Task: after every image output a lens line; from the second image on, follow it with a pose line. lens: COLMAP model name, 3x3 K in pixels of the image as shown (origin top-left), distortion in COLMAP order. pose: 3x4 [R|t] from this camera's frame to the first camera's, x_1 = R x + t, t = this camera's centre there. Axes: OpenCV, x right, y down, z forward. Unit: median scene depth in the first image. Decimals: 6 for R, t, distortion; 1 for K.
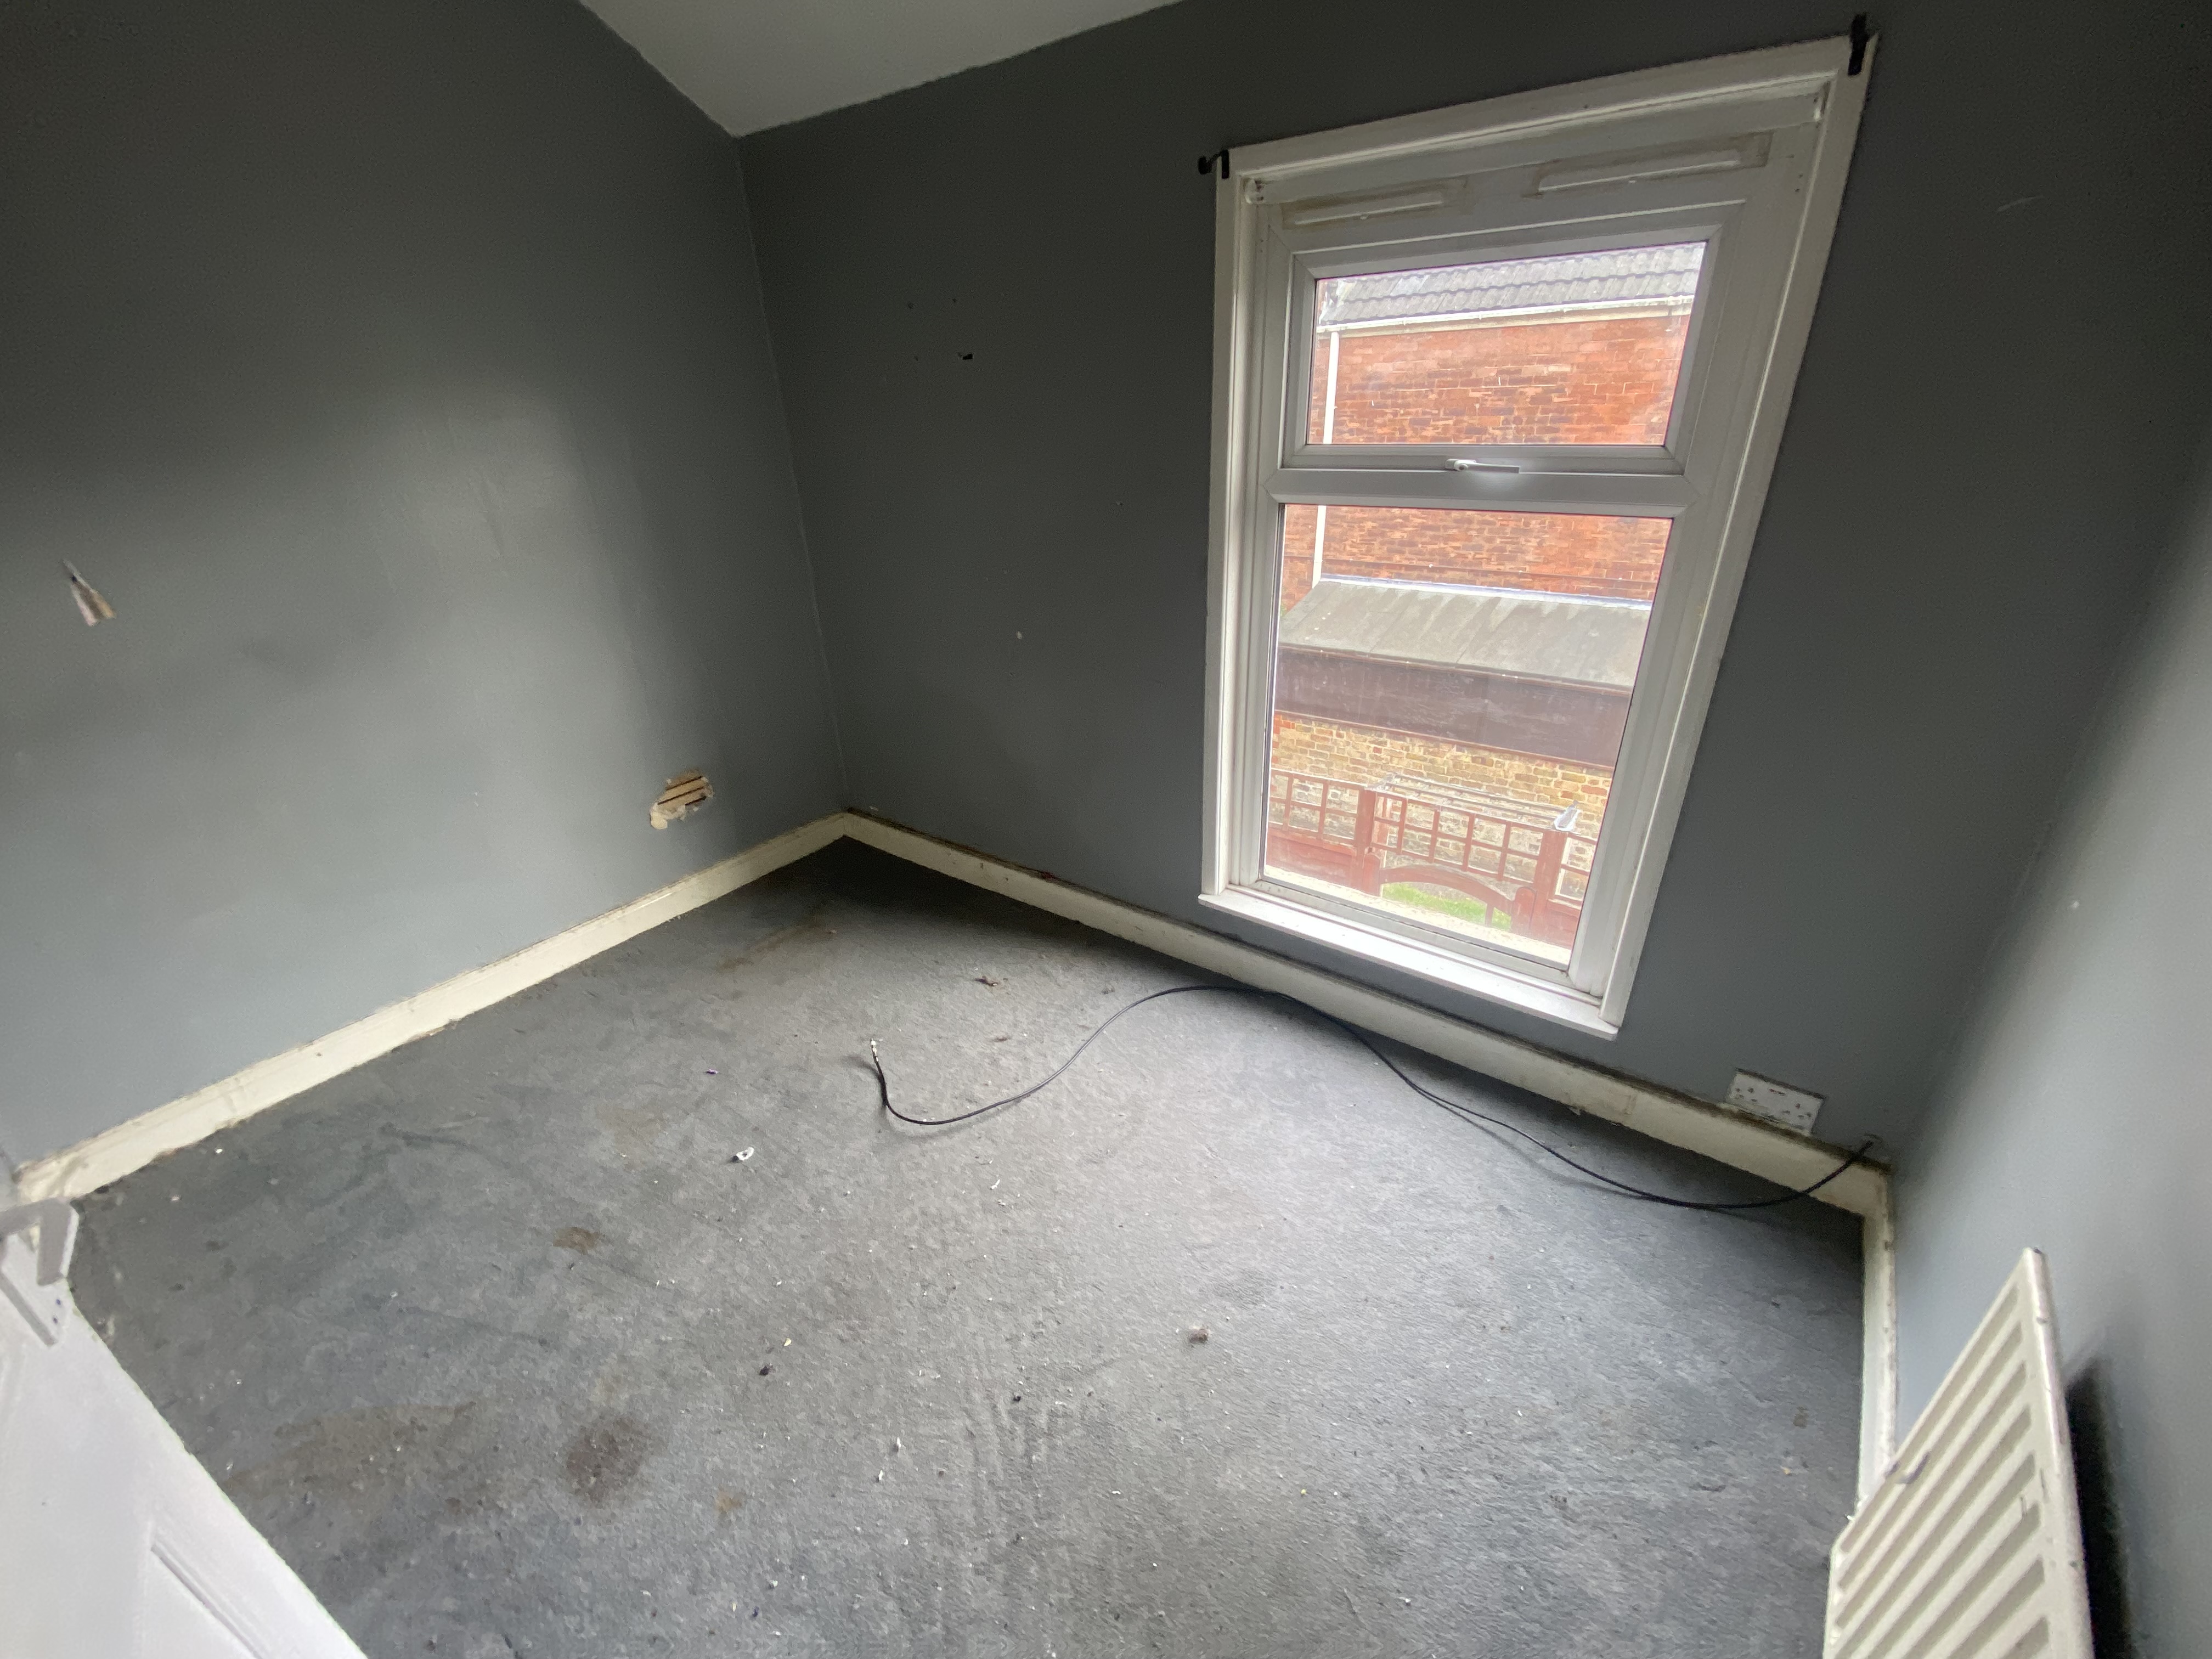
lens RADIAL K [[879.3, 0, 1104.2], [0, 879.3, 833.9], [0, 0, 1]] dist [-0.036030, -0.001725]
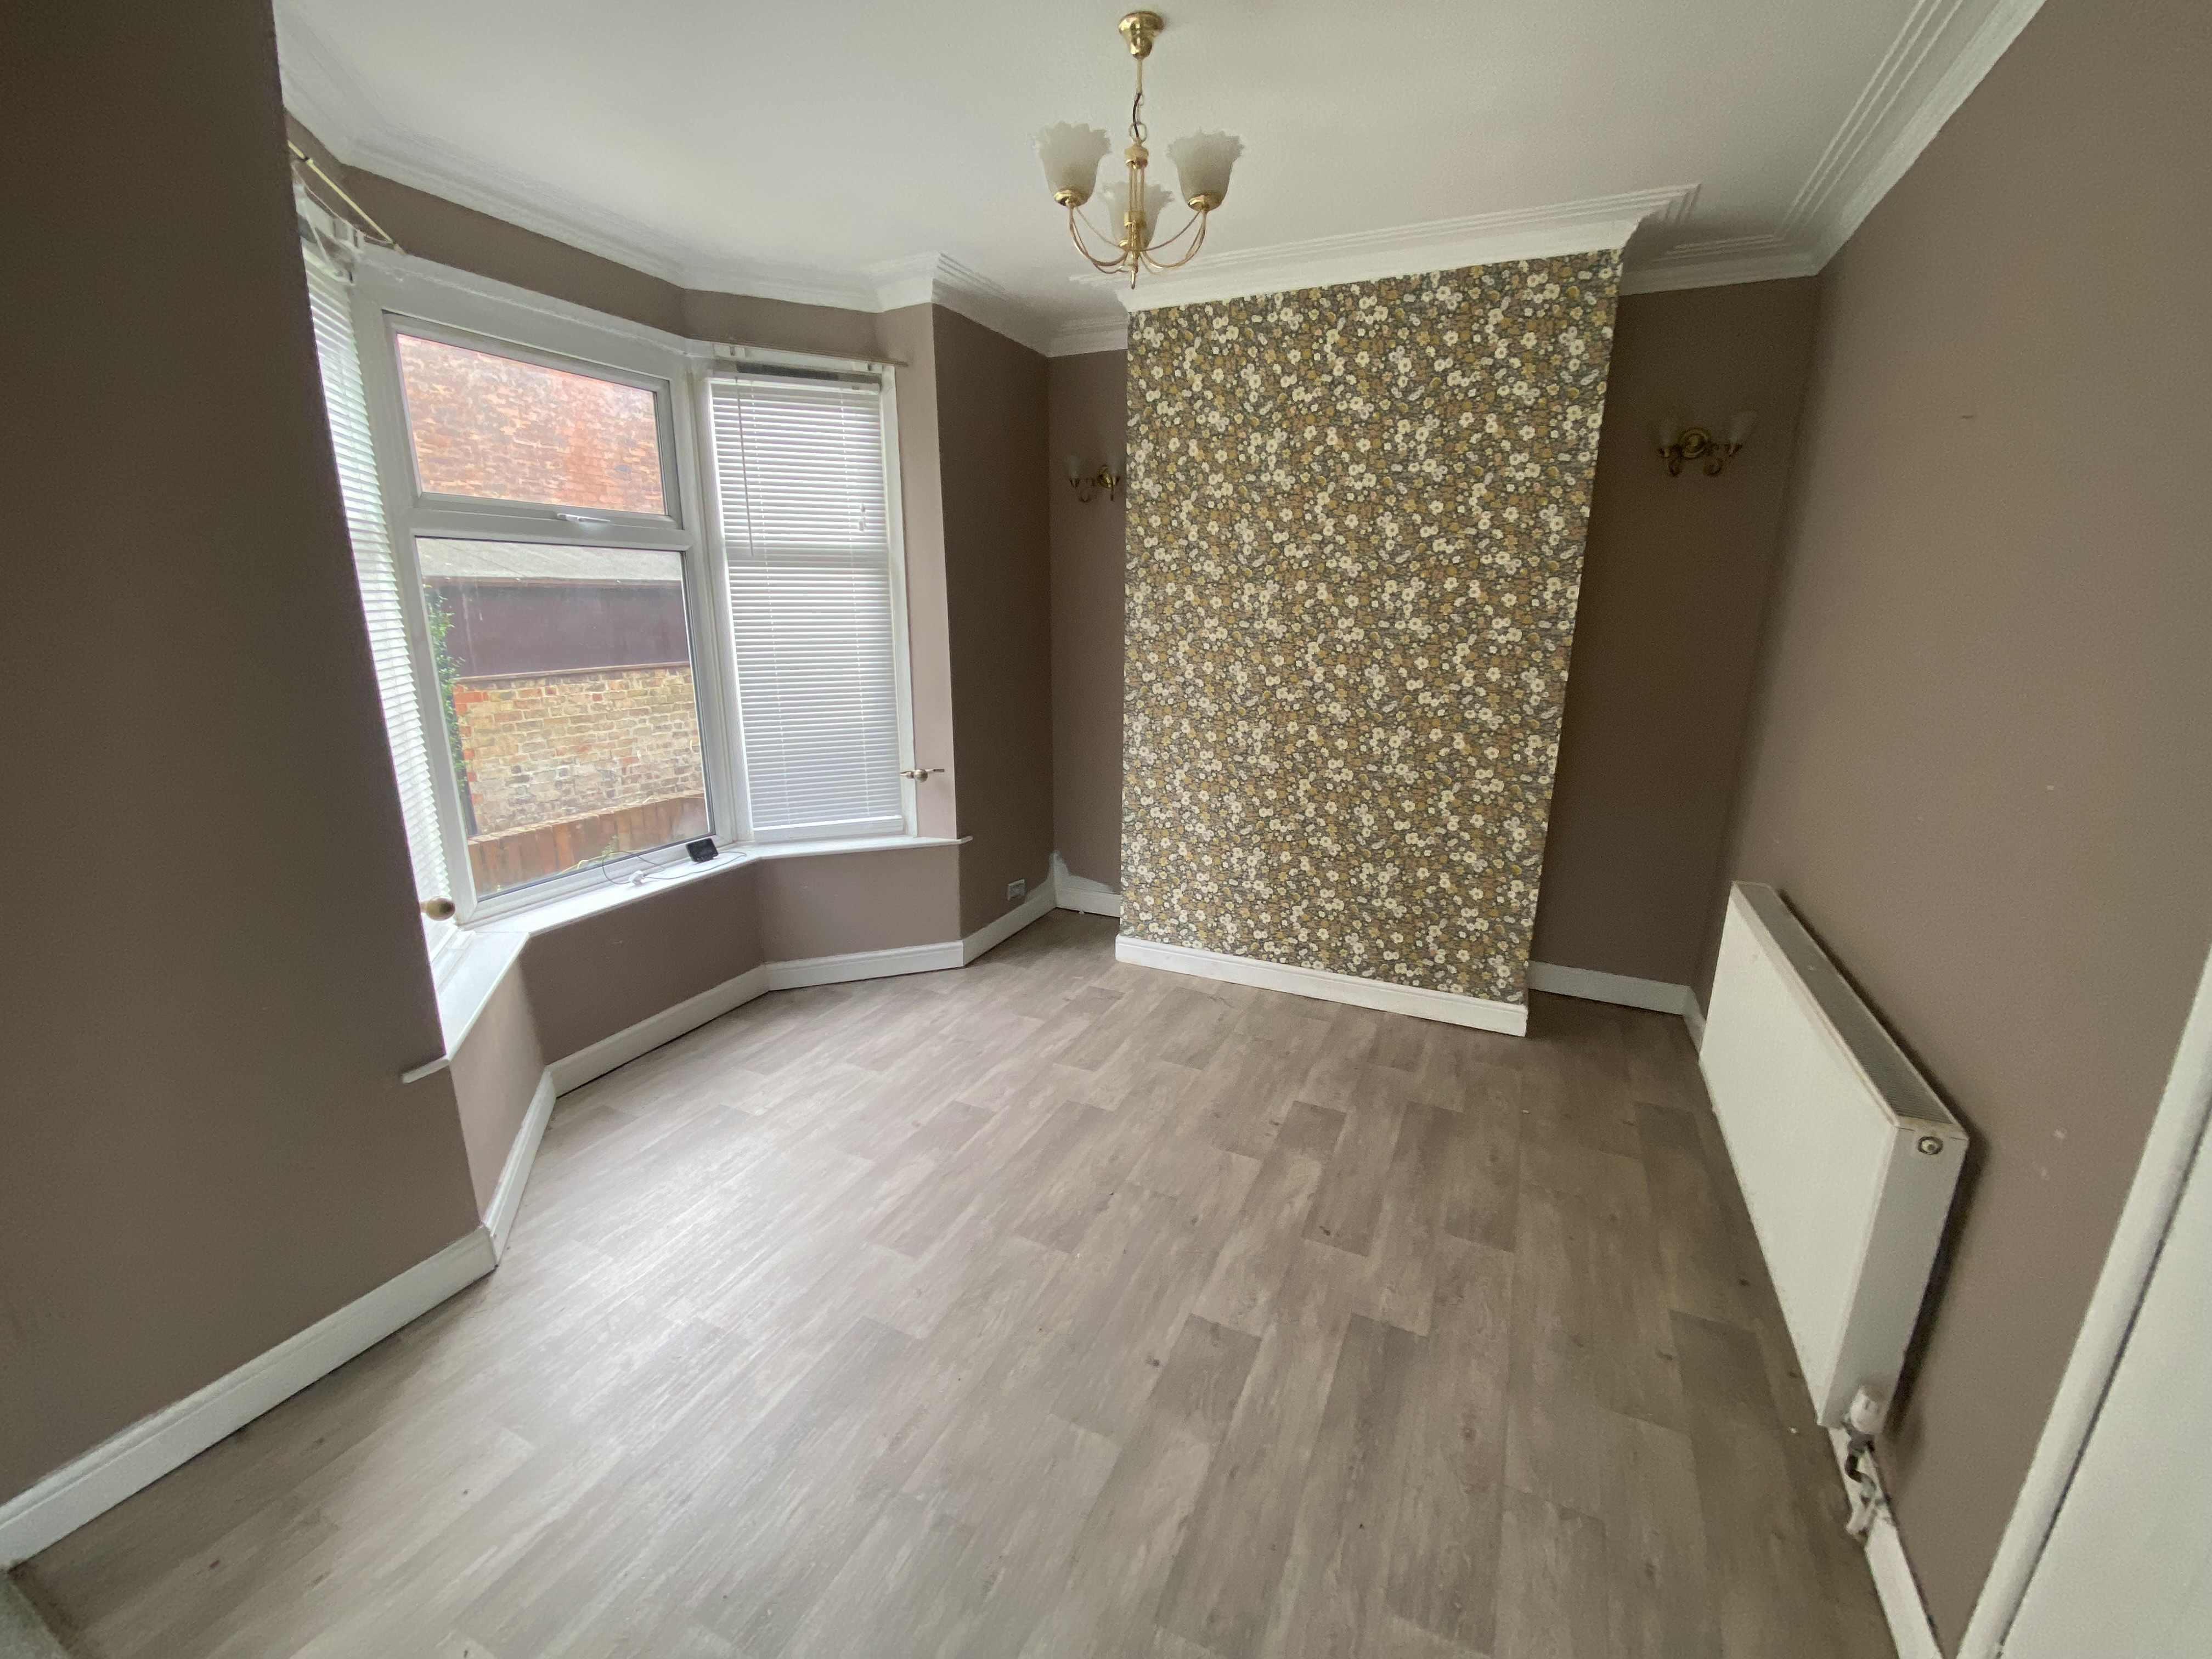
lens RADIAL K [[879.3, 0, 1108.6], [0, 879.3, 823.2], [0, 0, 1]] dist [-0.036030, -0.001725]
pose [[-0.173909, -0.216579, 0.960650, -0.590817], [0.424655, 0.863659, 0.271589, -0.008926], [-0.888495, 0.455177, -0.058227, 0.658223]]
